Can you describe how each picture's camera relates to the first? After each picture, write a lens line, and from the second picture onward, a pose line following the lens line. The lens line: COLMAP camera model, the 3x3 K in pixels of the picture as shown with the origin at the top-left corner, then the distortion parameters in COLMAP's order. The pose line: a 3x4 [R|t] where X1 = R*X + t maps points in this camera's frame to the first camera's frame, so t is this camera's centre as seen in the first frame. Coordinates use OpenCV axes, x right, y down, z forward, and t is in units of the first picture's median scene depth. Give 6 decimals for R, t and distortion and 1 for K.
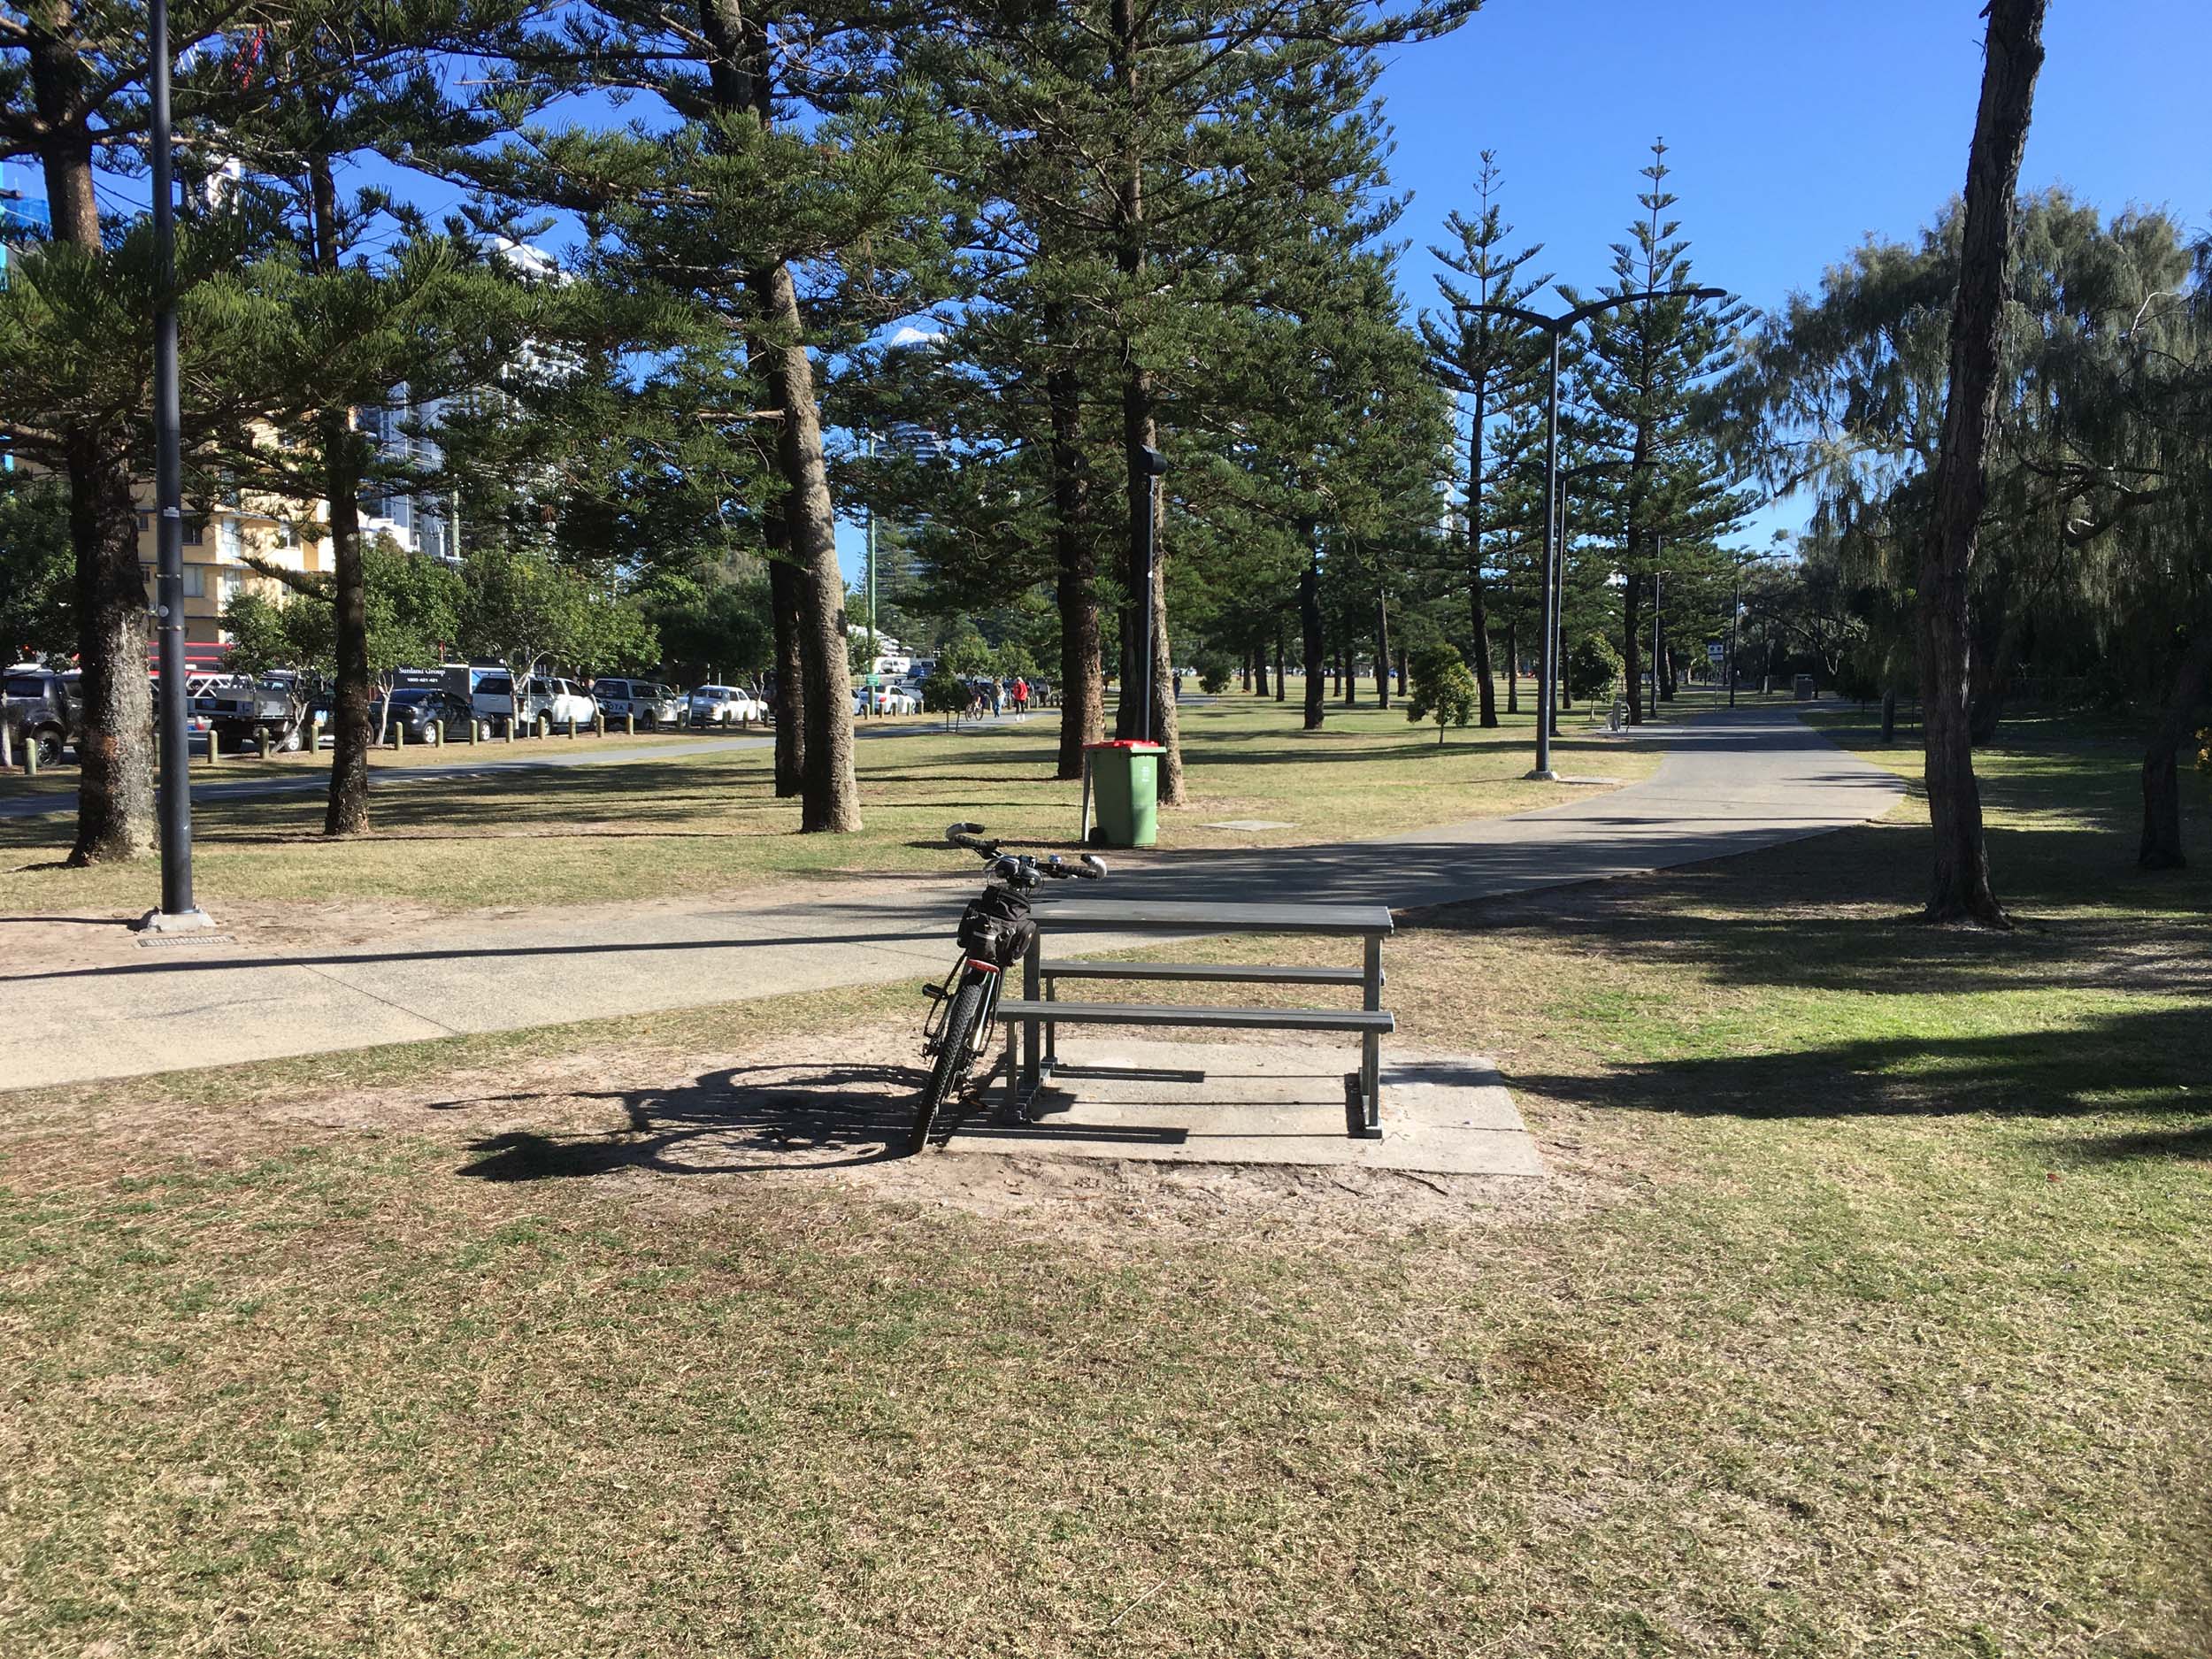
lens RADIAL K [[1901.7, 0, 1106.0], [0, 1901.7, 829.5], [0, 0, 1]] dist [0.043741, -0.075418]
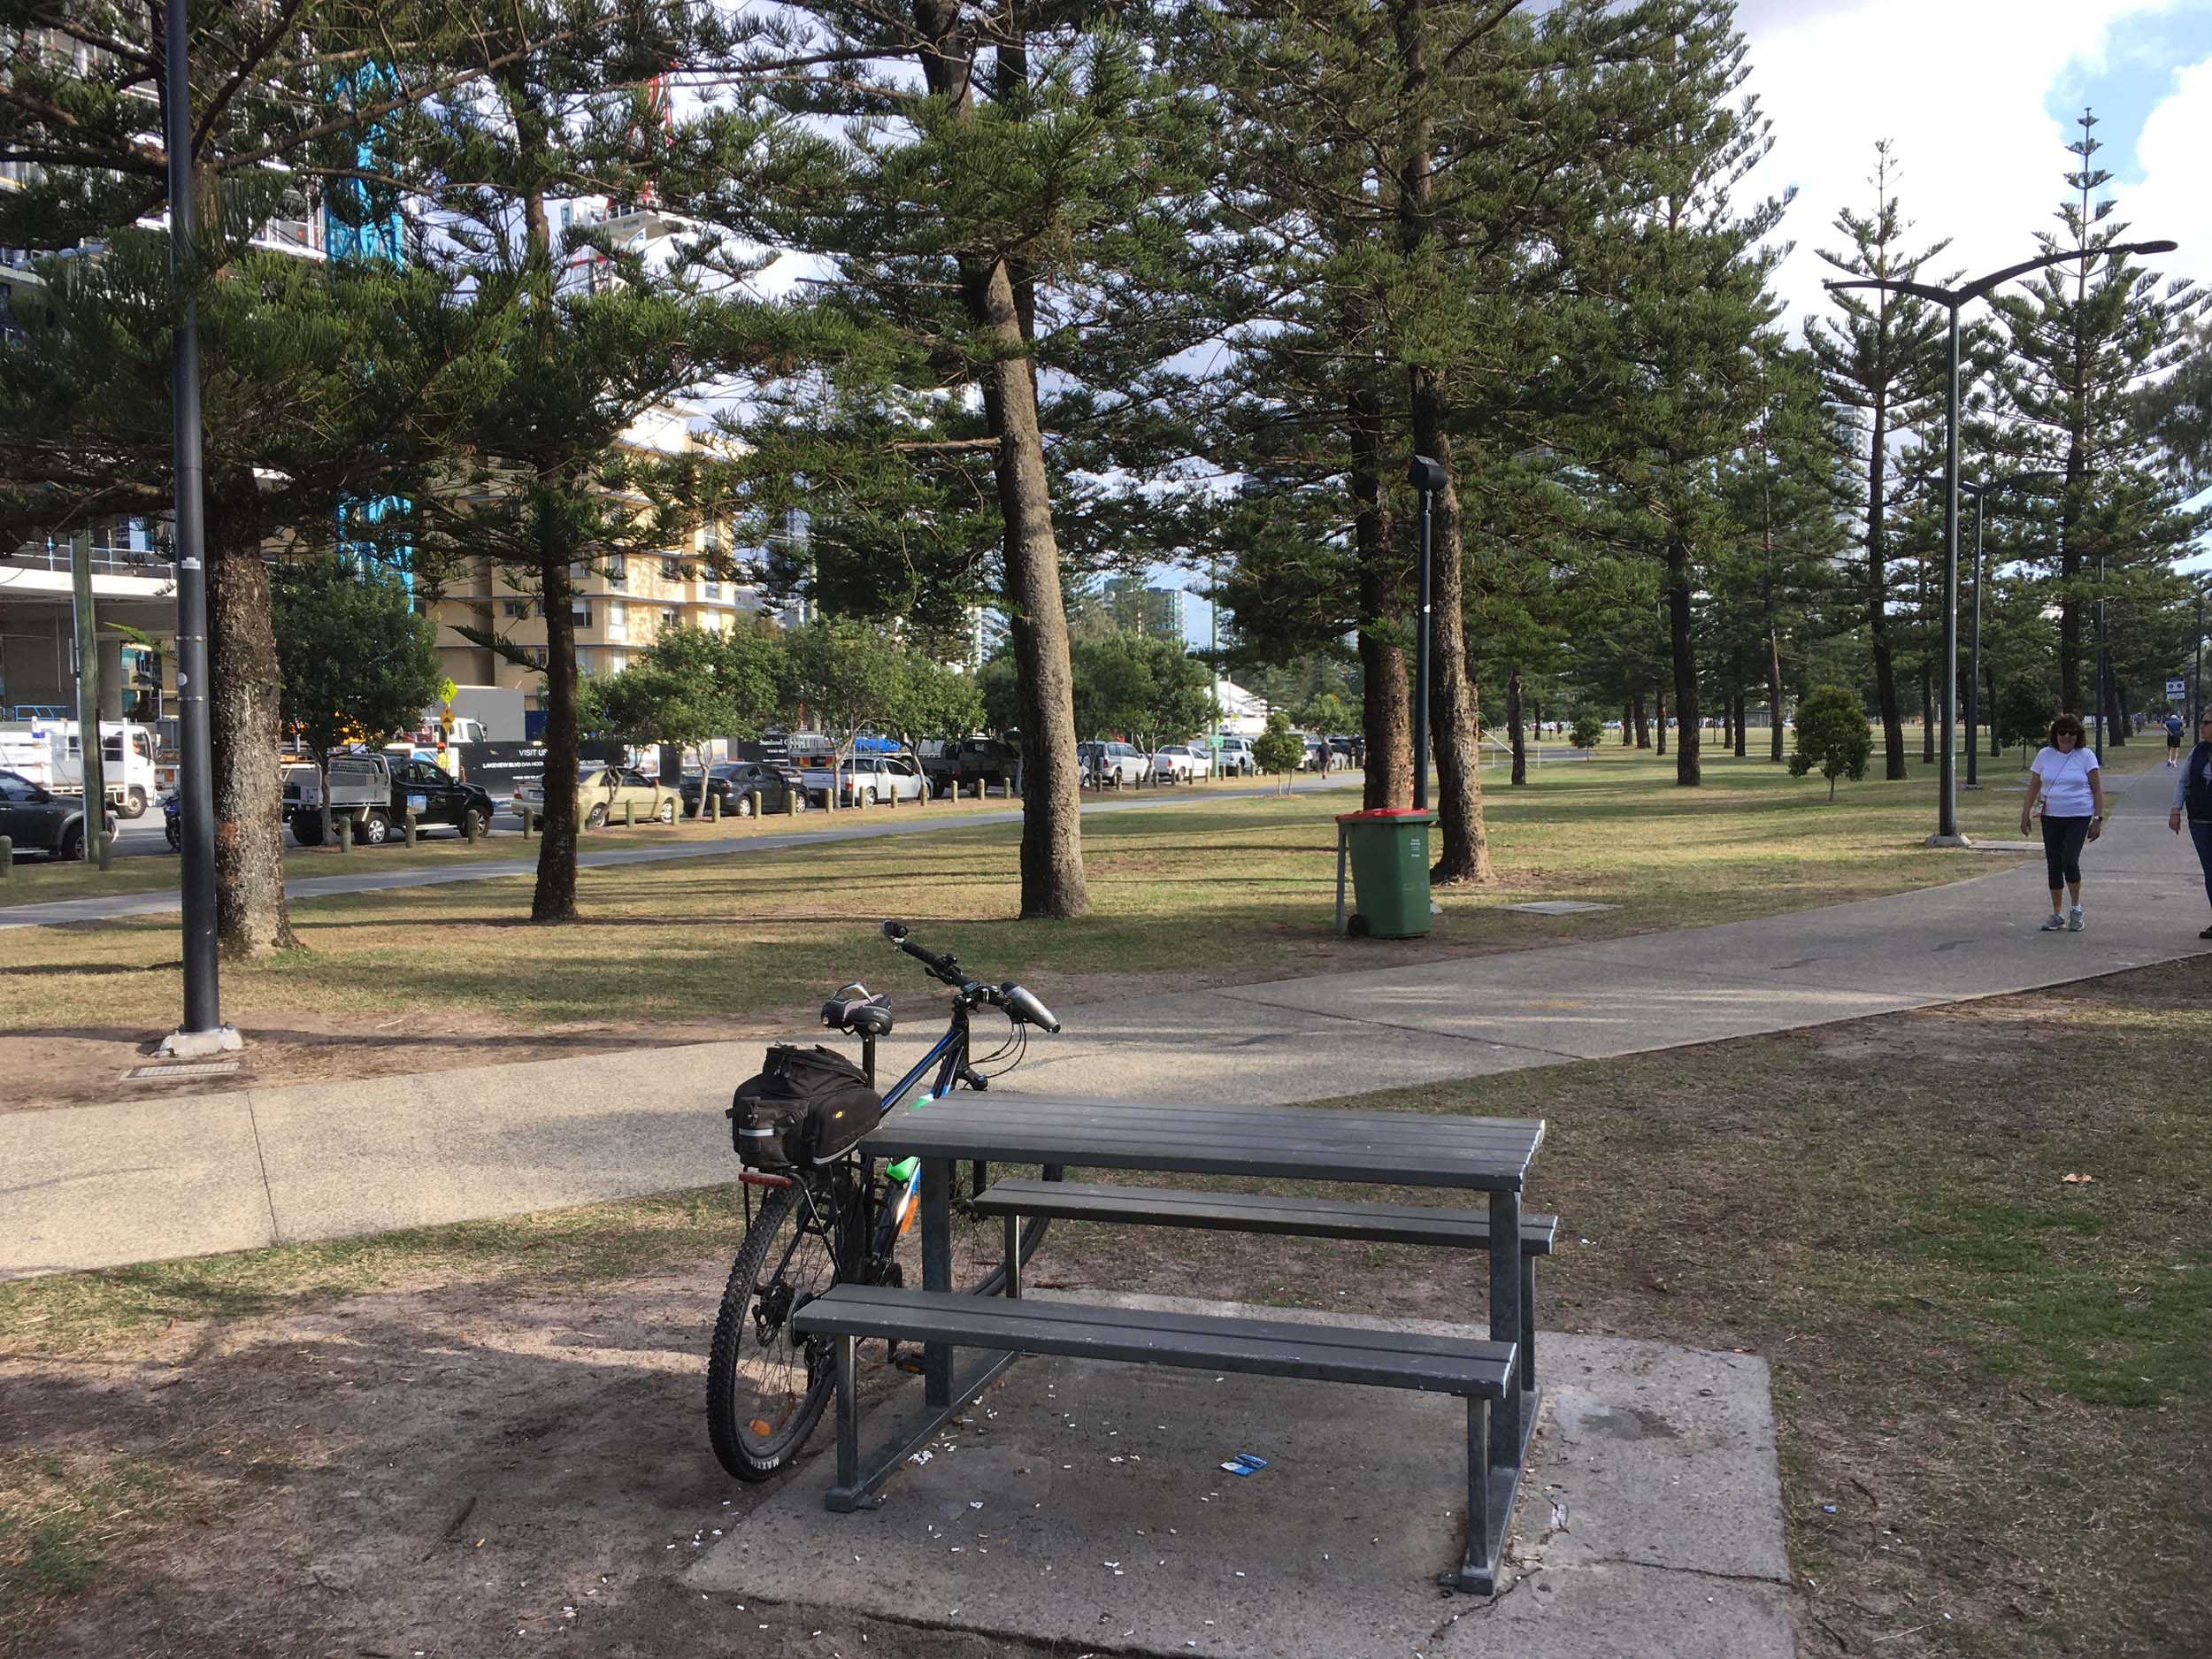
lens RADIAL K [[1901.7, 0, 1106.0], [0, 1901.7, 829.5], [0, 0, 1]] dist [0.043741, -0.075418]
pose [[0.979550, -0.012196, -0.200831, 0.018997], [0.005781, 0.999455, -0.032499, -0.003889], [0.201118, 0.030673, 0.979087, 0.057478]]
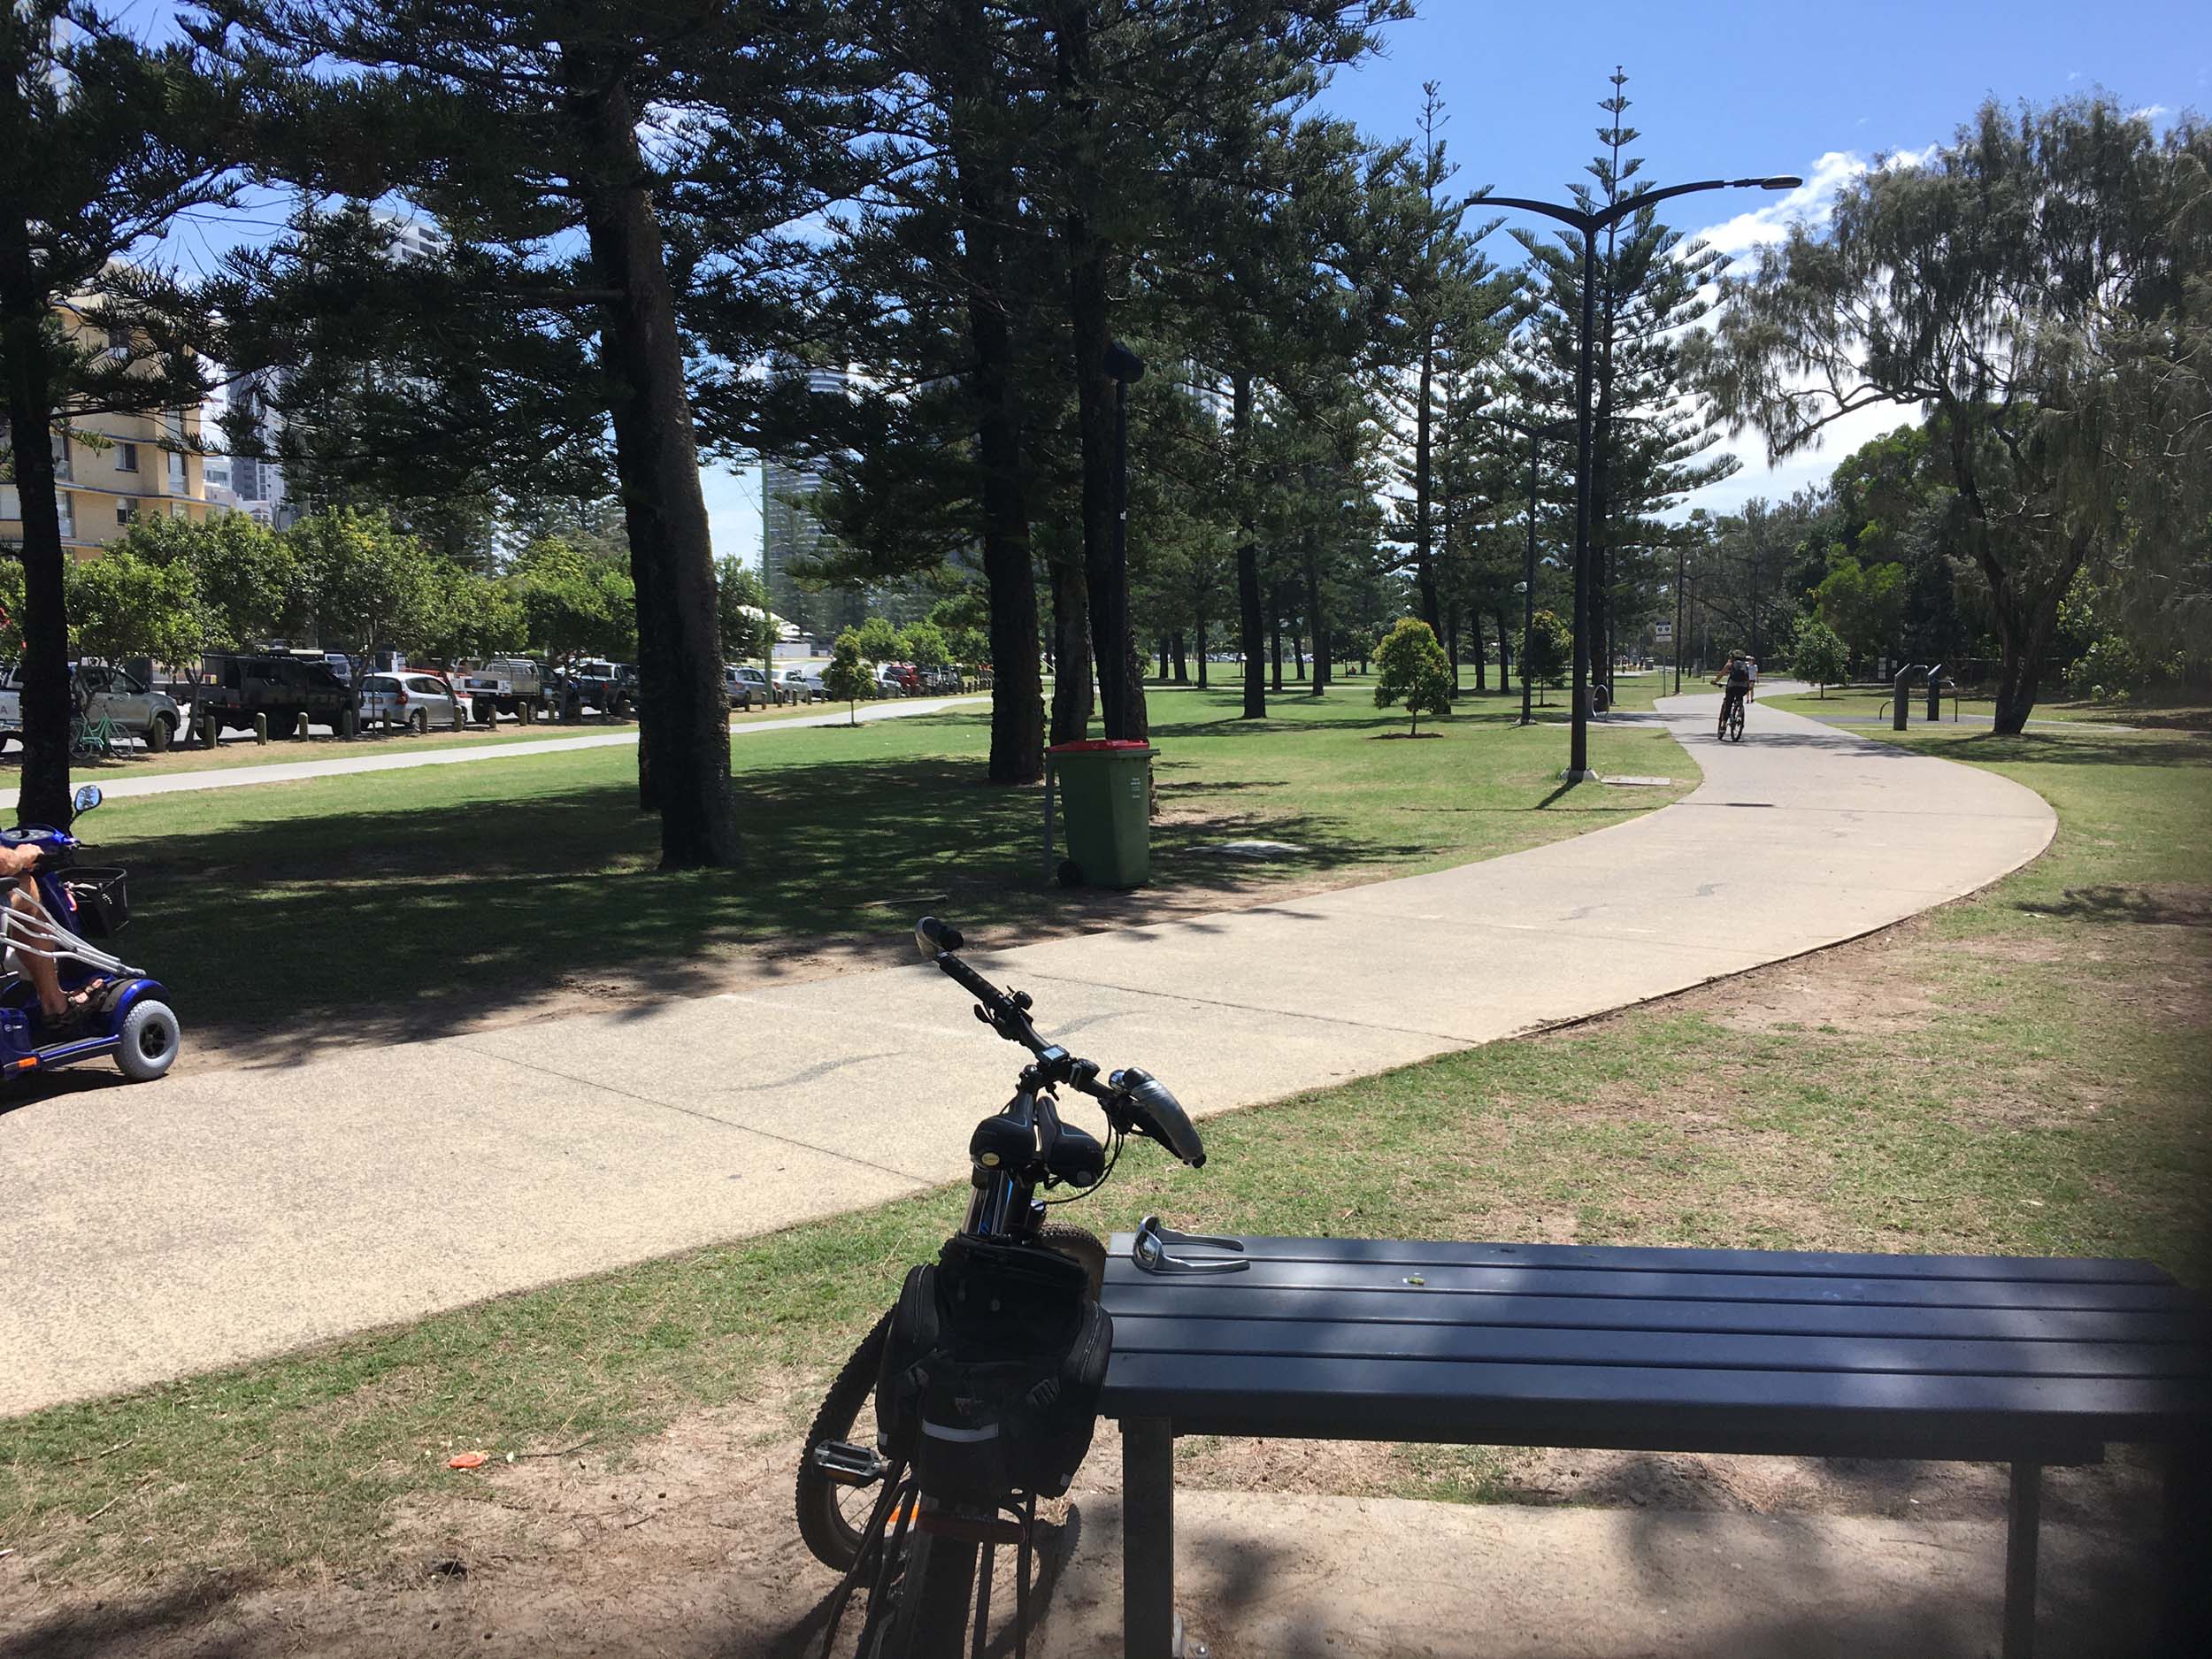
lens RADIAL K [[1901.7, 0, 1106.0], [0, 1901.7, 829.5], [0, 0, 1]] dist [0.043741, -0.075418]
pose [[0.998009, -0.015191, 0.061209, -0.016644], [0.014910, 0.999876, 0.005053, -0.006316], [-0.061279, -0.004131, 0.998112, 0.103130]]
